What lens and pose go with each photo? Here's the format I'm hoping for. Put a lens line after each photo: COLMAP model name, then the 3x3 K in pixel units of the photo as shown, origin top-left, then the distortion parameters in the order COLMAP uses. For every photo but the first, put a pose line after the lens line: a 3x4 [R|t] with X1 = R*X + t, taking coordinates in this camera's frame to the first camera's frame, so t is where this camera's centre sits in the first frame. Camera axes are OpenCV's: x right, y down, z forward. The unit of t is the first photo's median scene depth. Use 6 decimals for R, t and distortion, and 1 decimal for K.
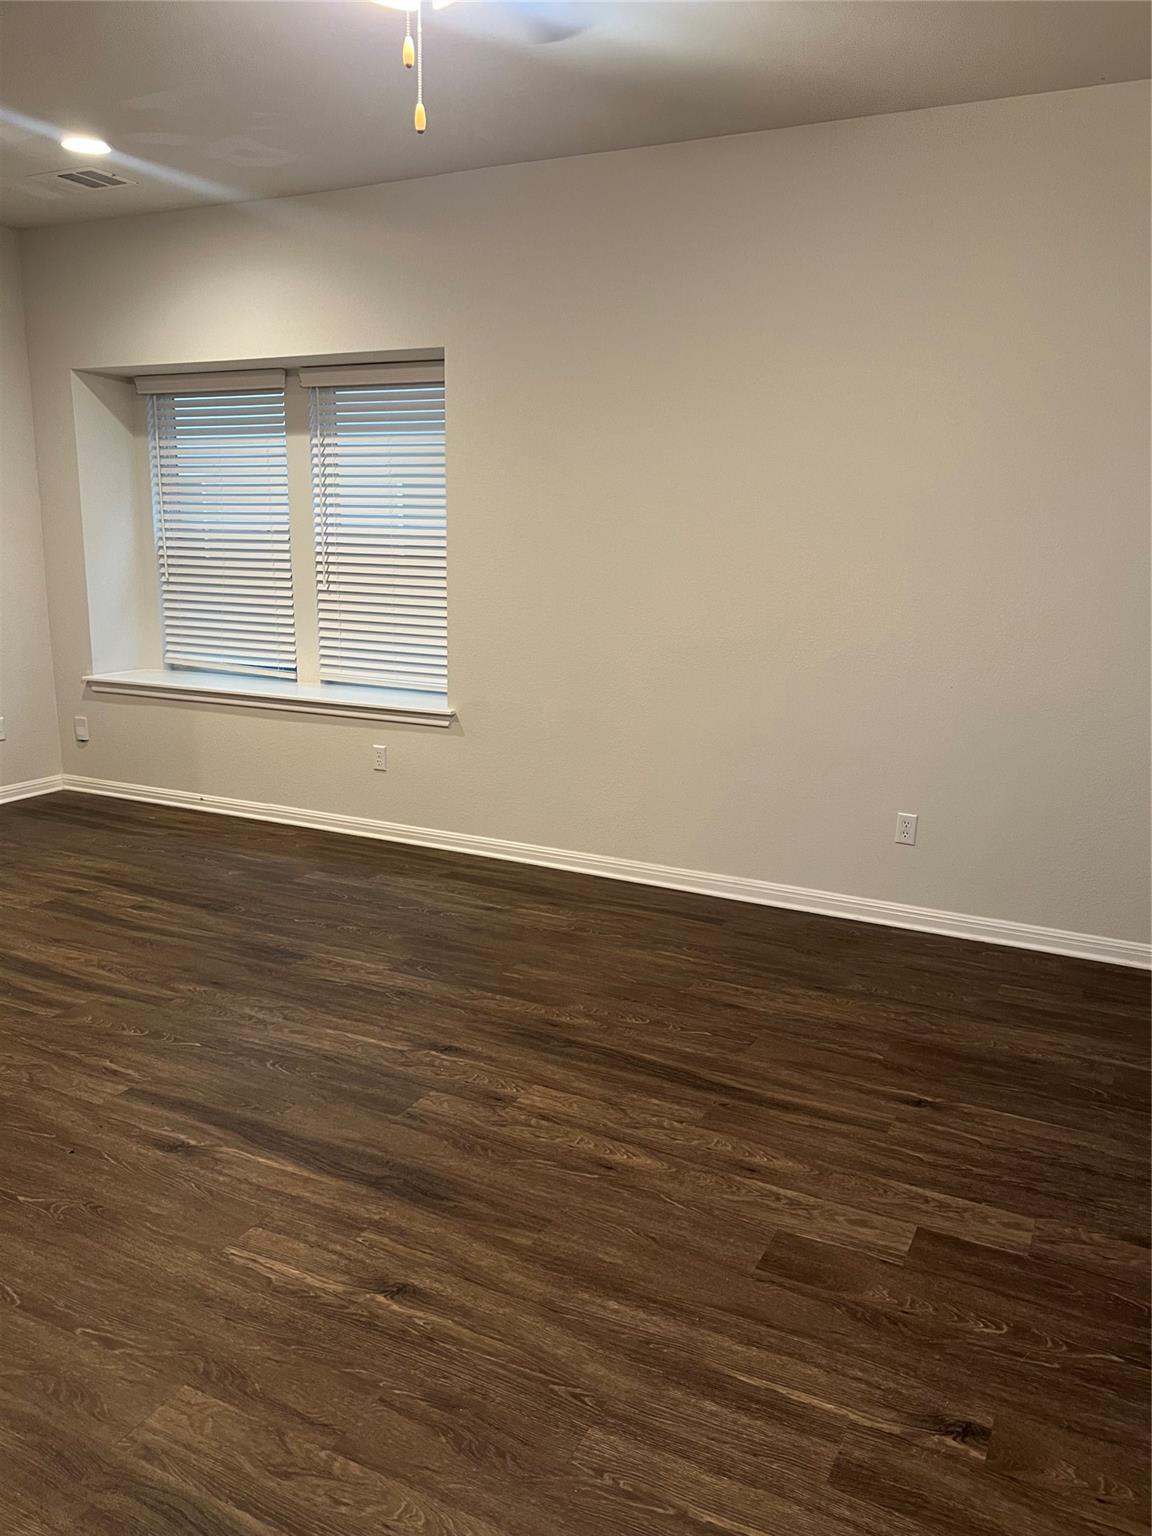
lens RADIAL K [[1151.8, 0, 549.6], [0, 1151.8, 758.4], [0, 0, 1]] dist [0.052598, -0.060605]
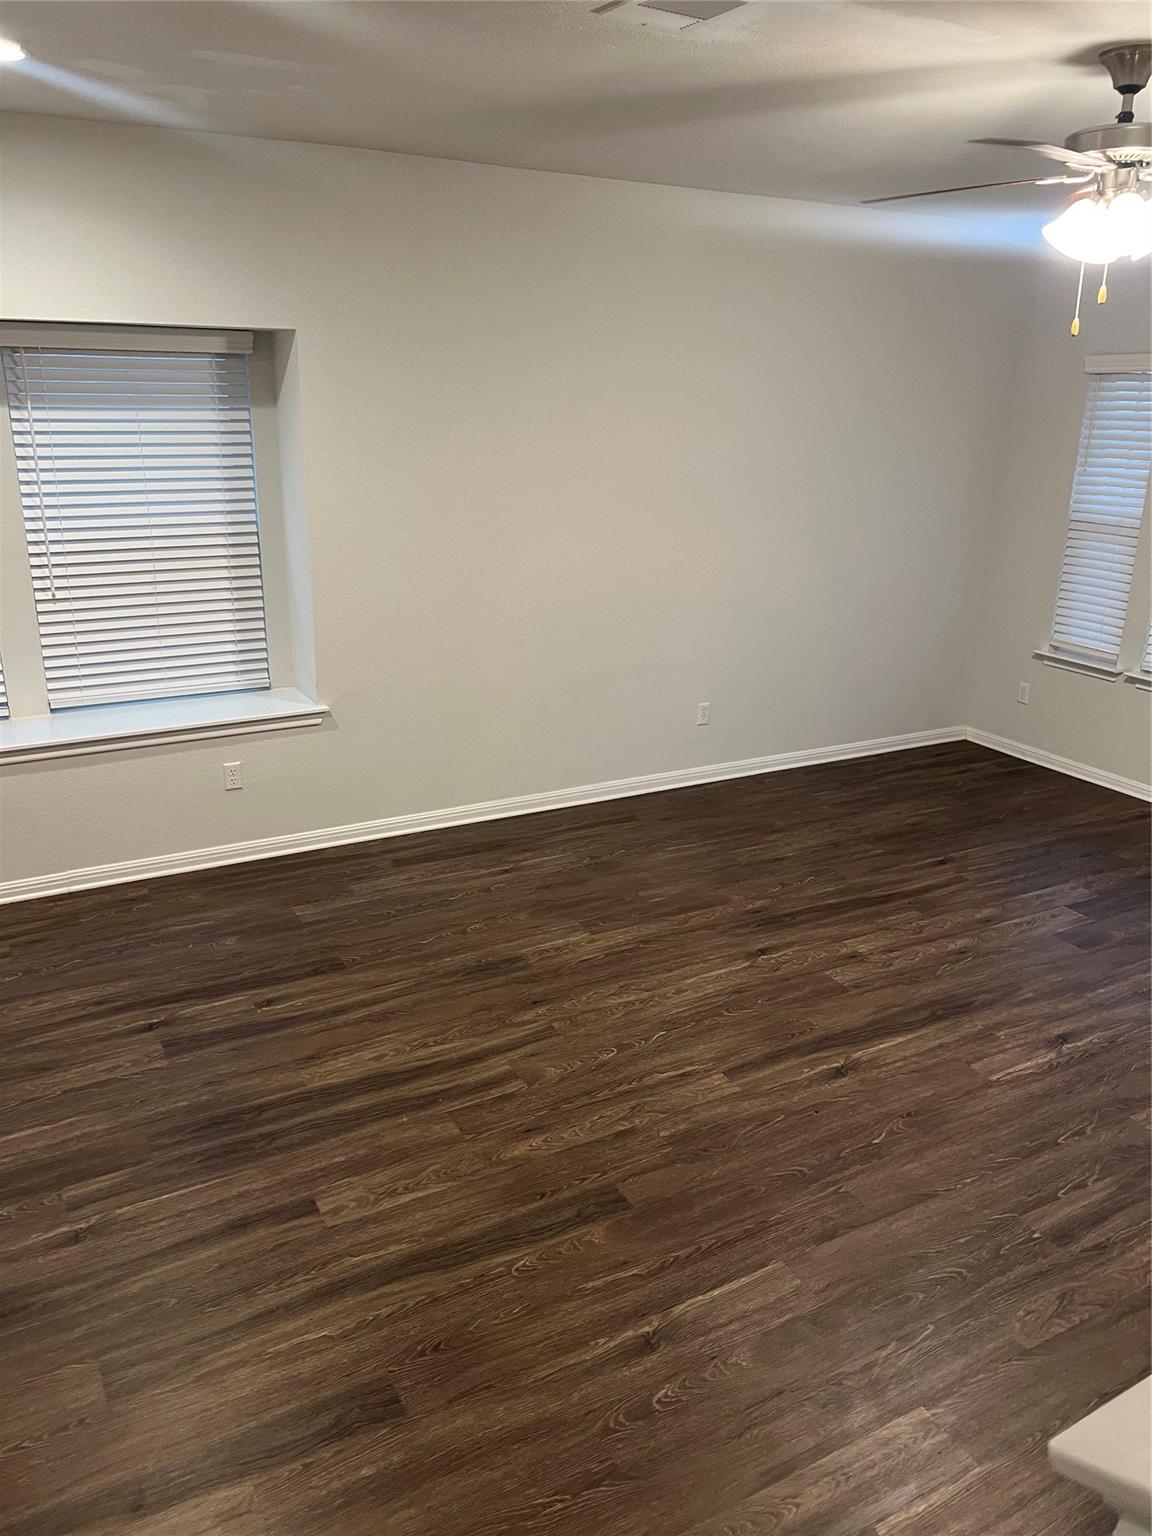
lens RADIAL K [[1151.8, 0, 590.5], [0, 1151.8, 760.9], [0, 0, 1]] dist [0.052598, -0.060605]
pose [[0.559195, -0.261781, 0.786621, -1.067001], [0.159289, 0.965085, 0.207936, -0.237978], [-0.813590, 0.009023, 0.581369, 0.359136]]
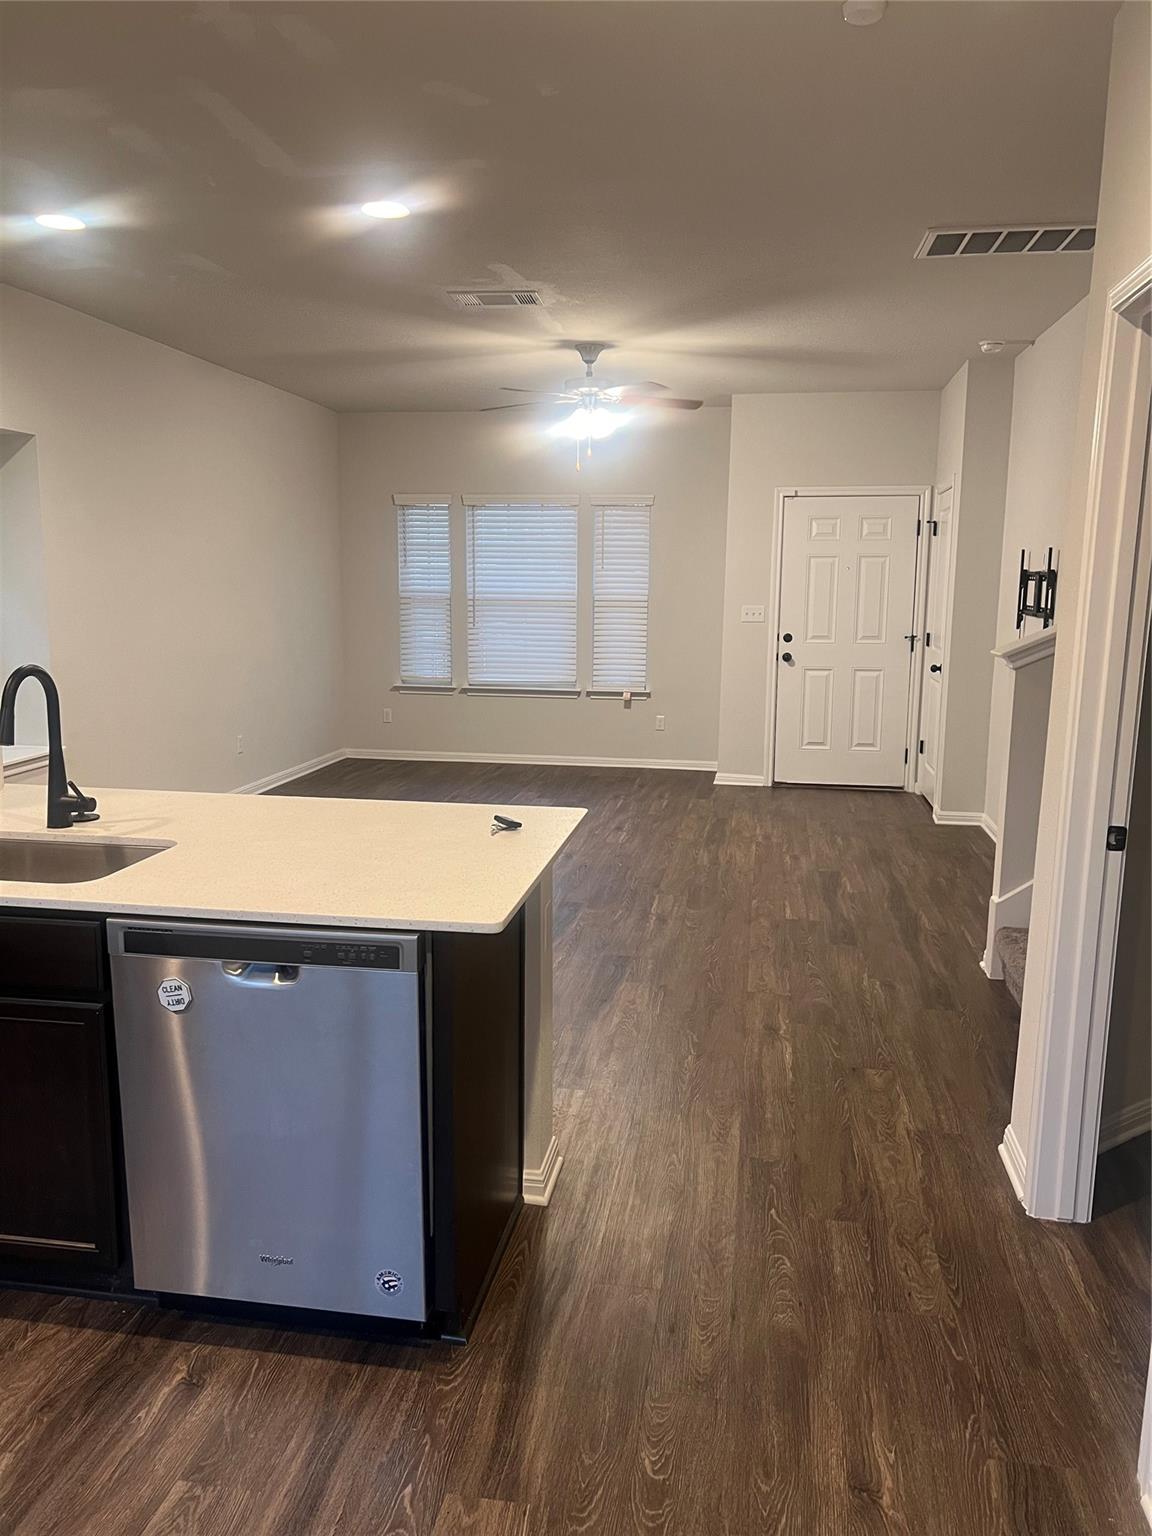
lens RADIAL K [[1151.8, 0, 574.8], [0, 1151.8, 766.4], [0, 0, 1]] dist [0.052598, -0.060605]
pose [[-0.299034, -0.176449, 0.937787, -1.892128], [0.177568, 0.955301, 0.236366, -0.295848], [-0.937576, 0.237203, -0.254335, 1.175958]]
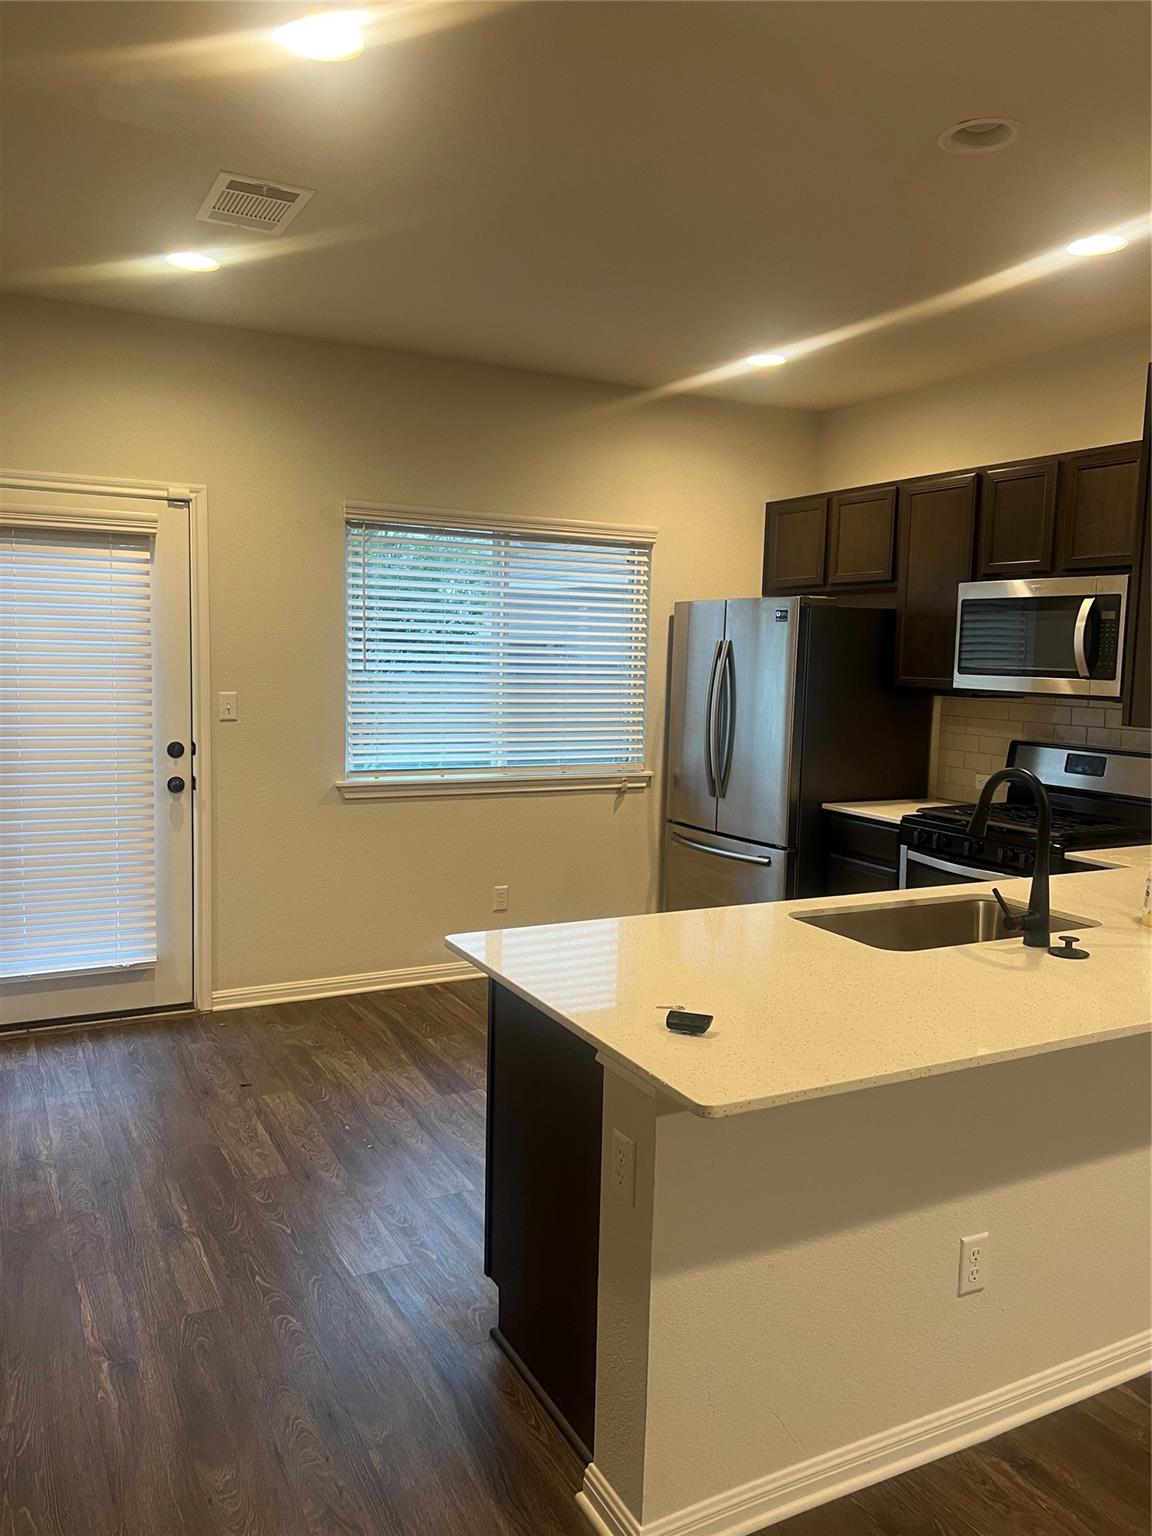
lens RADIAL K [[1151.8, 0, 577.0], [0, 1151.8, 770.2], [0, 0, 1]] dist [0.052598, -0.060605]
pose [[0.812893, 0.062254, -0.579076, -0.851966], [-0.124081, 0.989956, -0.067756, -0.153216], [0.569042, 0.126931, 0.812453, 0.516903]]
